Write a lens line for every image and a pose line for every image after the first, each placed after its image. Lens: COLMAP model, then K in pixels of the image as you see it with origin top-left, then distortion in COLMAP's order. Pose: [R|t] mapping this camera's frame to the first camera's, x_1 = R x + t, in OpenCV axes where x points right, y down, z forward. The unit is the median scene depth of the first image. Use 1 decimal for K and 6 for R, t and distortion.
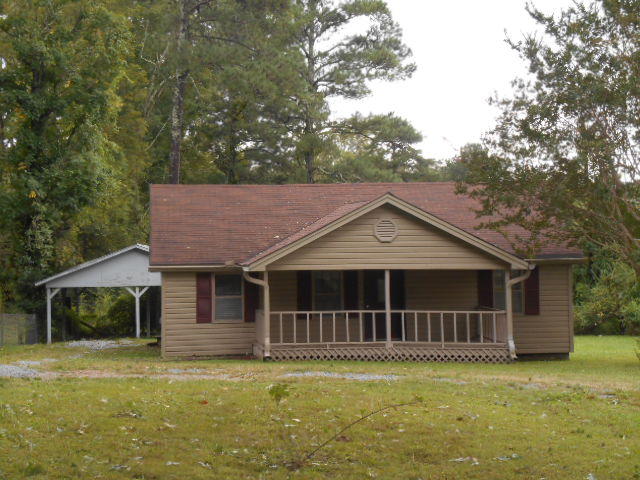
lens RADIAL K [[1487.2, 0, 331.4], [0, 1487.2, 232.9], [0, 0, 1]] dist [1.377563, -21.360098]
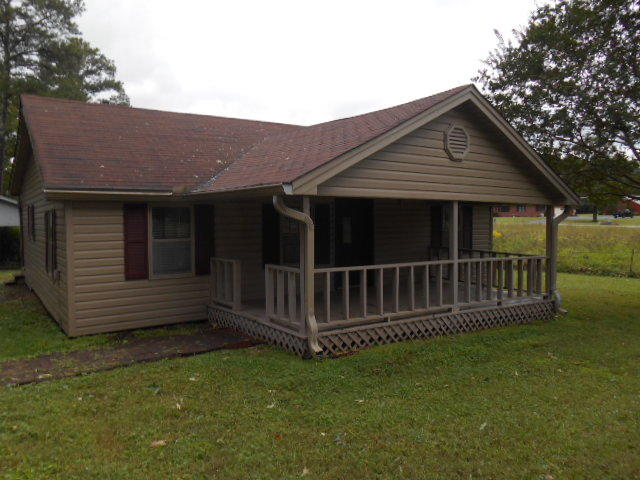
lens RADIAL K [[493.5, 0, 319.6], [0, 493.5, 227.5], [0, 0, 1]] dist [0.008759, 0.006523]
pose [[0.878274, 0.001654, 0.478155, -0.126233], [-0.018332, 0.999375, 0.030214, 0.031233], [-0.477807, -0.035301, 0.877755, 0.828878]]
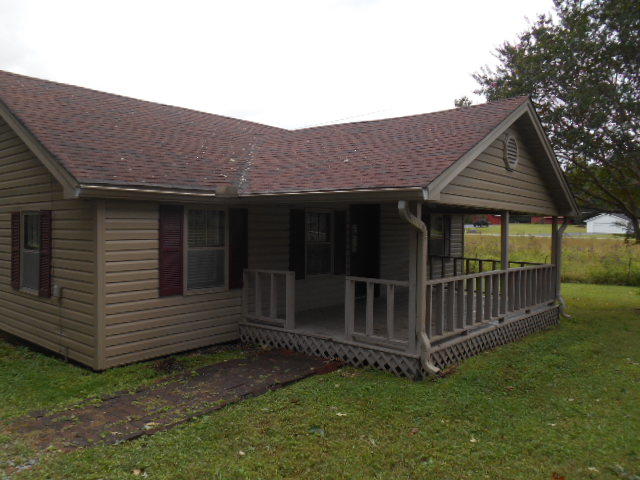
lens RADIAL K [[493.5, 0, 319.6], [0, 493.5, 227.5], [0, 0, 1]] dist [0.008759, 0.006523]
pose [[0.723341, 0.020162, 0.690196, -0.182914], [-0.035797, 0.999324, 0.008325, 0.033648], [-0.689562, -0.030729, 0.723575, 0.892599]]
